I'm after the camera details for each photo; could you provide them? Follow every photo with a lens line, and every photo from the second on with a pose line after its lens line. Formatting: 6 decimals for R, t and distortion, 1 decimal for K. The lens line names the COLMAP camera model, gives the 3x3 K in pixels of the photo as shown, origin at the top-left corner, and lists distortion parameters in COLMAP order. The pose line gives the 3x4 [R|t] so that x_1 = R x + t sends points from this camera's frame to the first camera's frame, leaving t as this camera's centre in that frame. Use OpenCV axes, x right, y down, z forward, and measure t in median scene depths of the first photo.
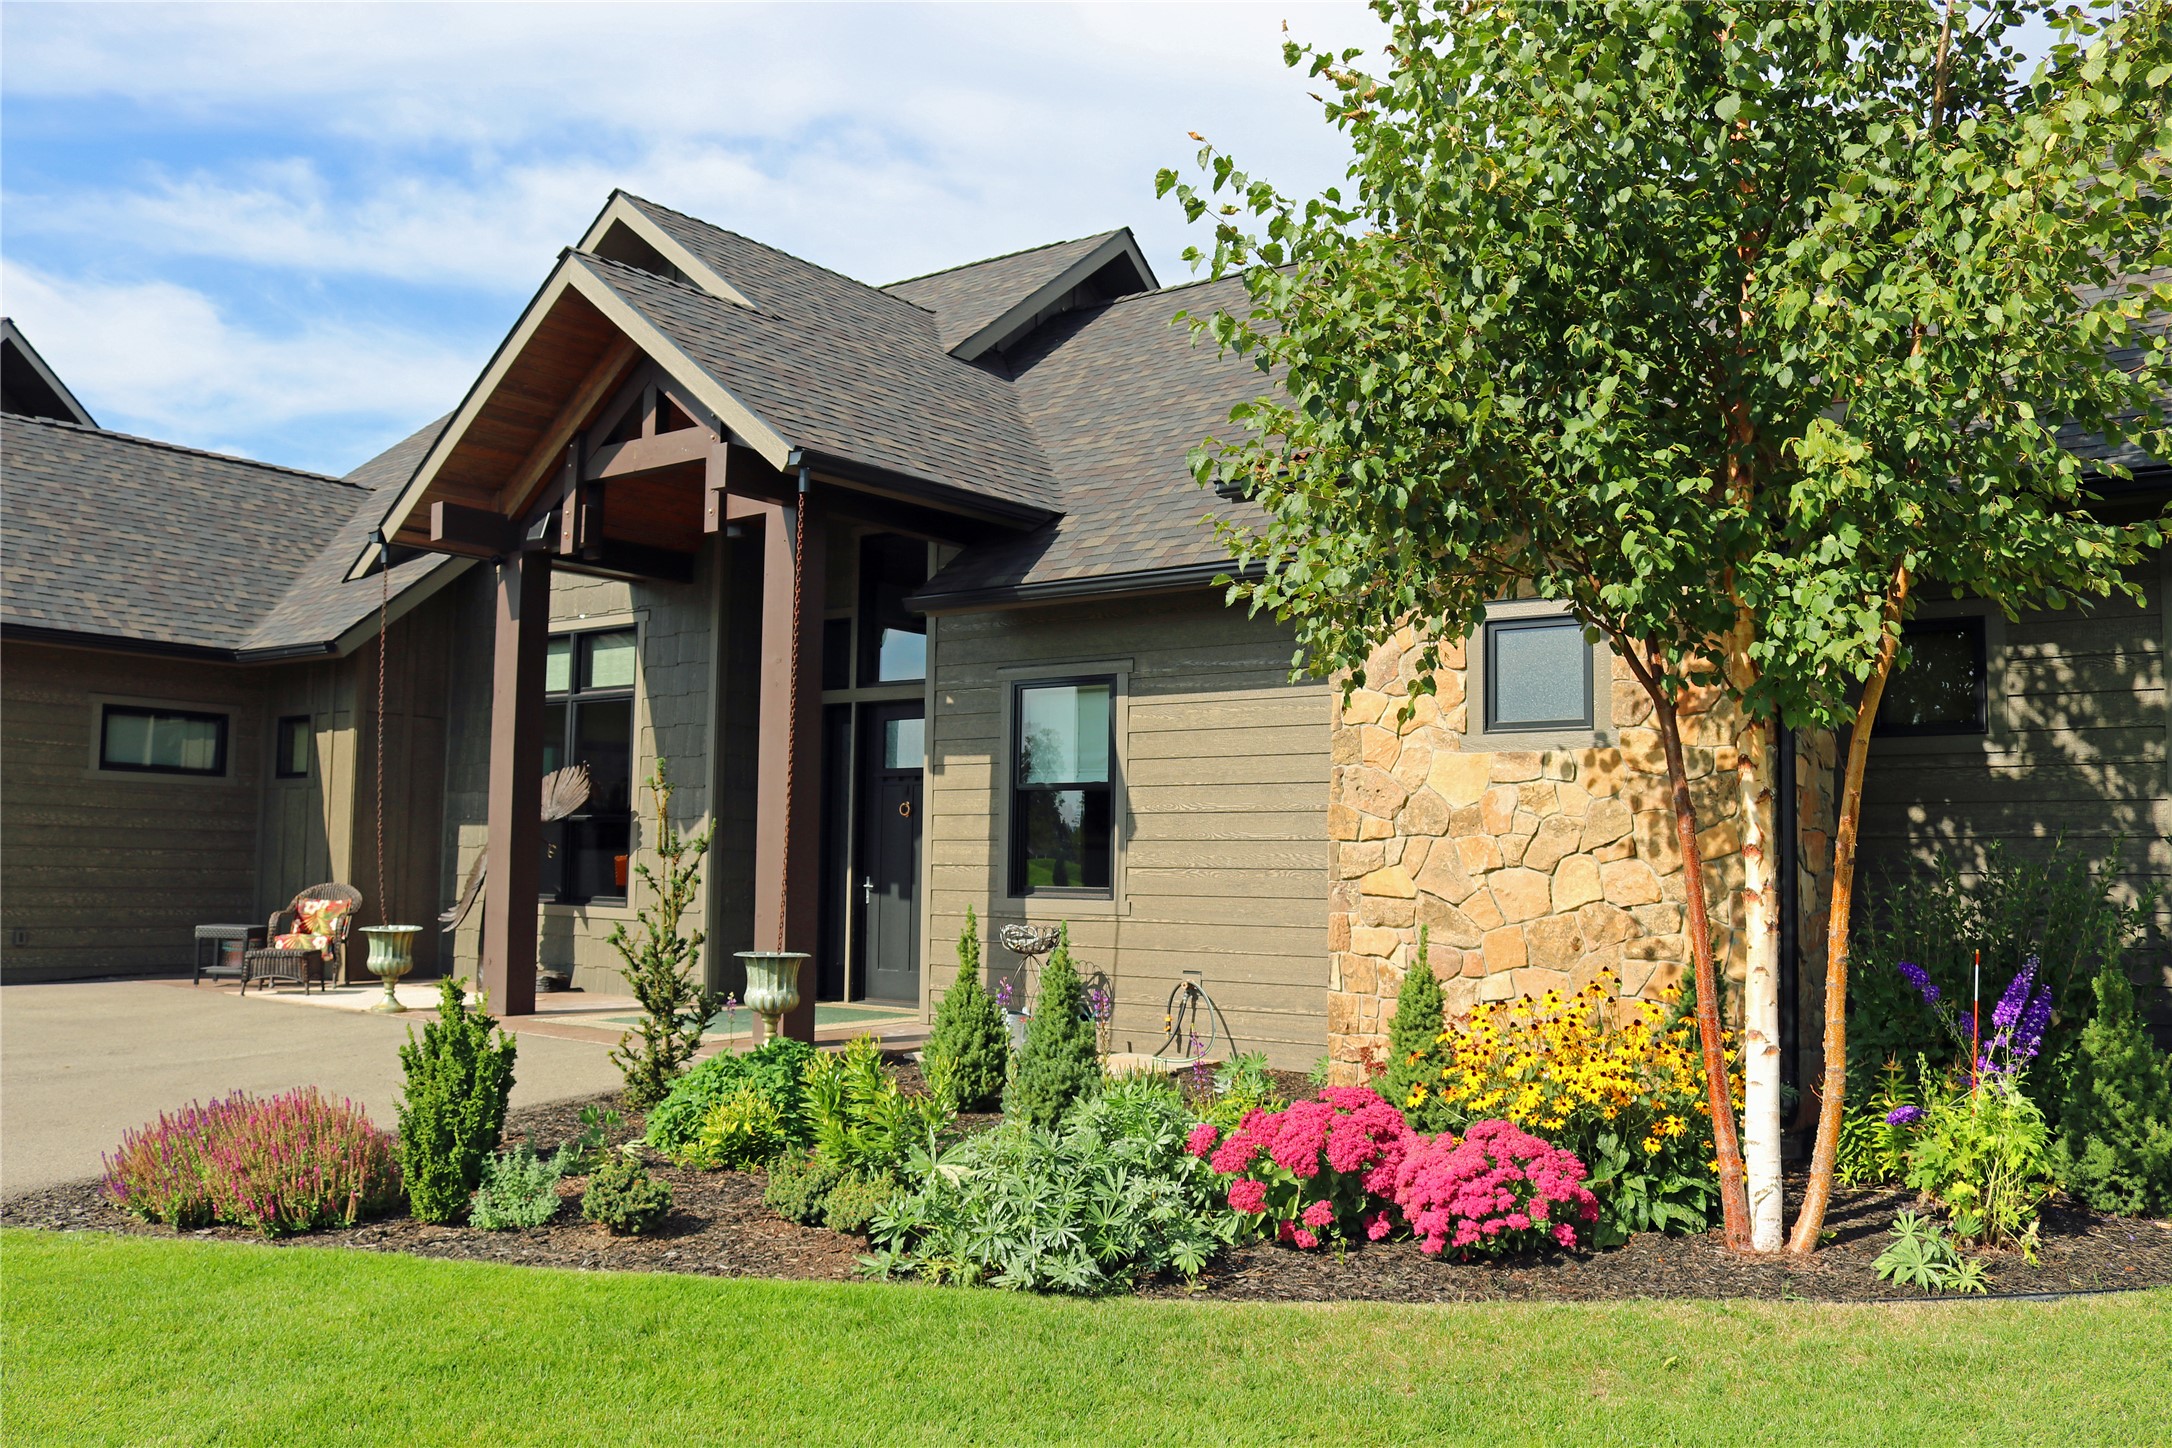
lens RADIAL K [[1785.0, 0, 1086.0], [0, 1785.0, 724.0], [0, 0, 1]] dist [-0.158330, 0.001420]
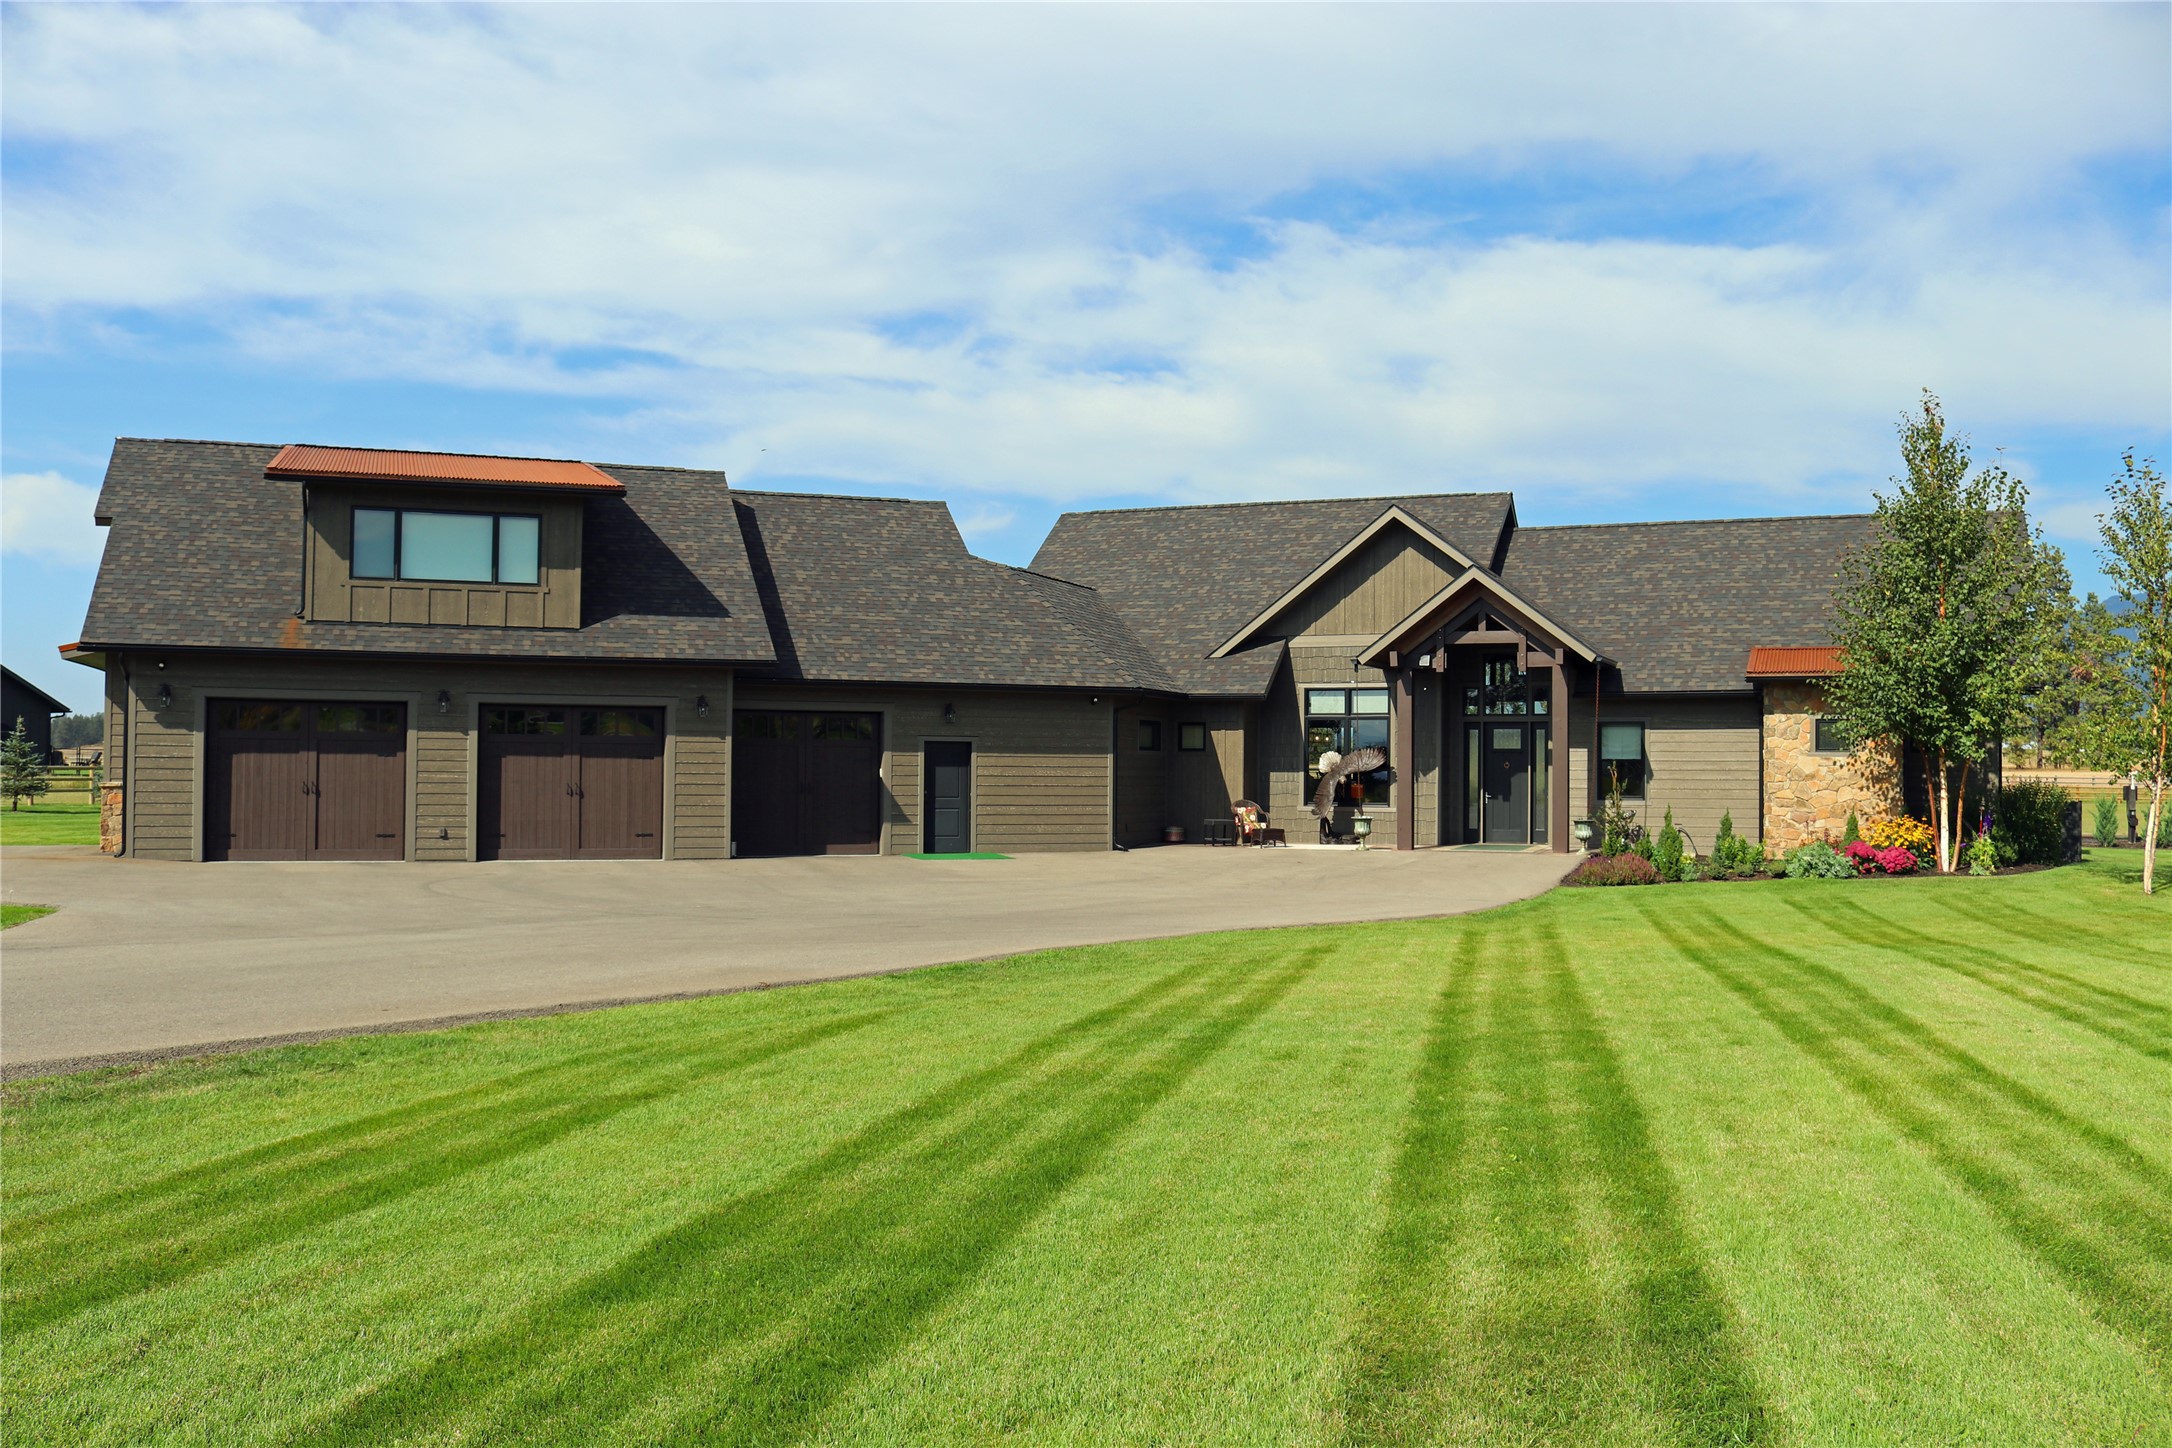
lens RADIAL K [[1835.5, 0, 1086.0], [0, 1835.5, 724.0], [0, 0, 1]] dist [-0.122433, -0.000198]
pose [[0.965060, 0.000351, 0.262027, -1.624092], [-0.015524, 0.998319, 0.055839, -0.174793], [-0.261567, -0.057956, 0.963444, -1.588245]]
